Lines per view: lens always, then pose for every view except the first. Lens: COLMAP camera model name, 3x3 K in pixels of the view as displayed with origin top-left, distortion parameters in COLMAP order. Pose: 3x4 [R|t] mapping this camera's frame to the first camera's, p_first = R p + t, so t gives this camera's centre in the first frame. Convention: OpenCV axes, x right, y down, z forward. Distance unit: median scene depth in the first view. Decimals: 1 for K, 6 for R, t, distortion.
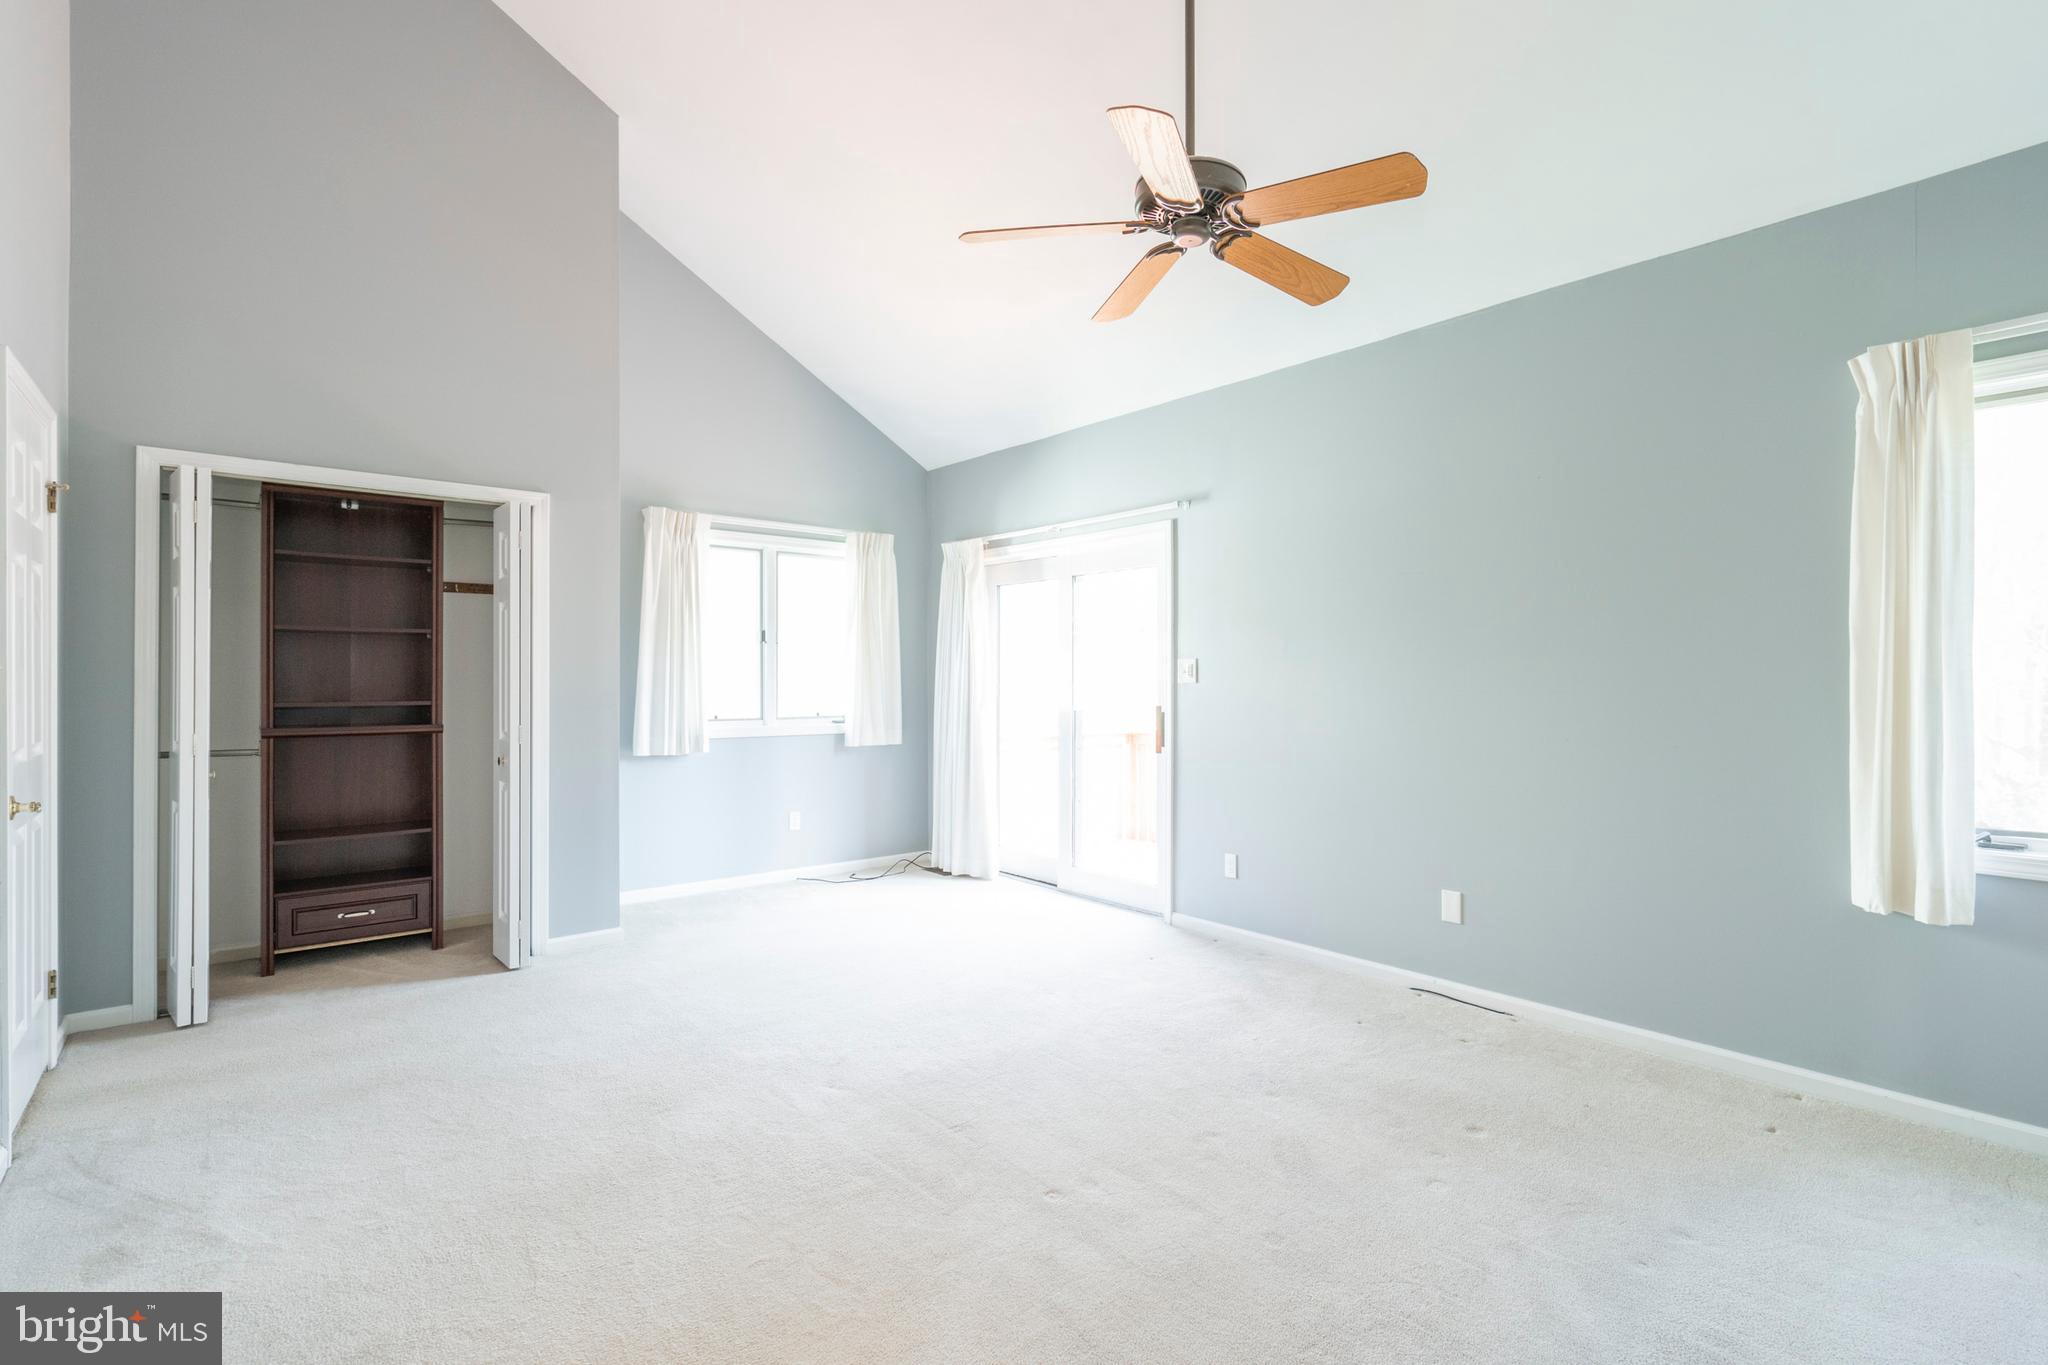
lens RADIAL K [[937.8, 0, 1018.3], [0, 937.8, 677.3], [0, 0, 1]] dist [0.001208, 0.000418]
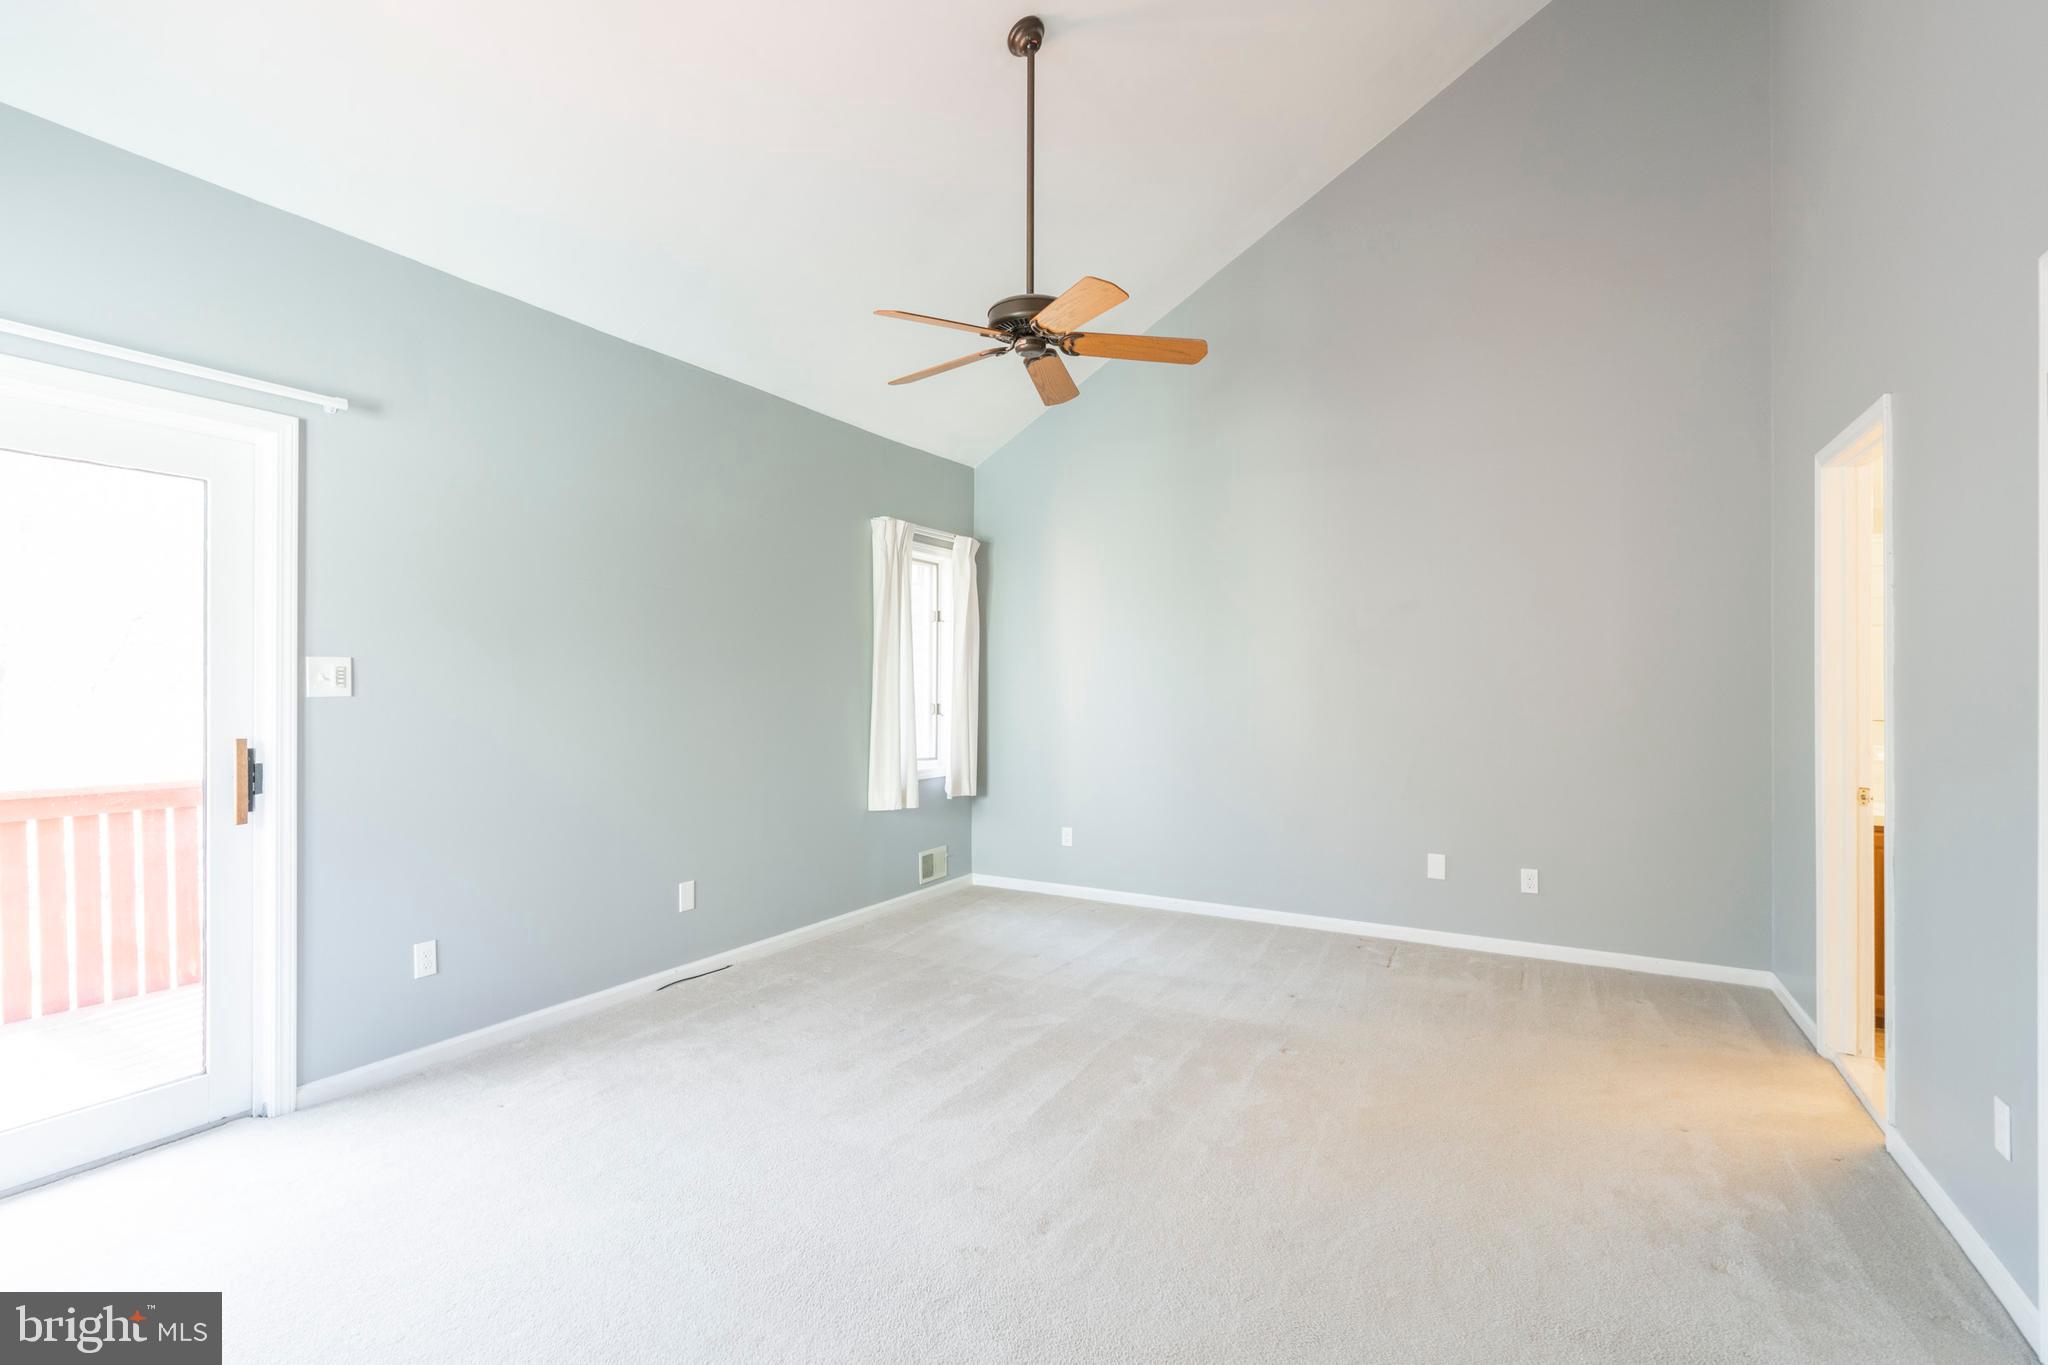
lens RADIAL K [[937.8, 0, 1018.3], [0, 937.8, 677.3], [0, 0, 1]] dist [0.001208, 0.000418]
pose [[-0.347443, 0.007492, 0.937671, -0.549561], [-0.008113, 0.999907, -0.010995, -0.003358], [-0.937666, -0.011427, -0.347350, 0.791068]]
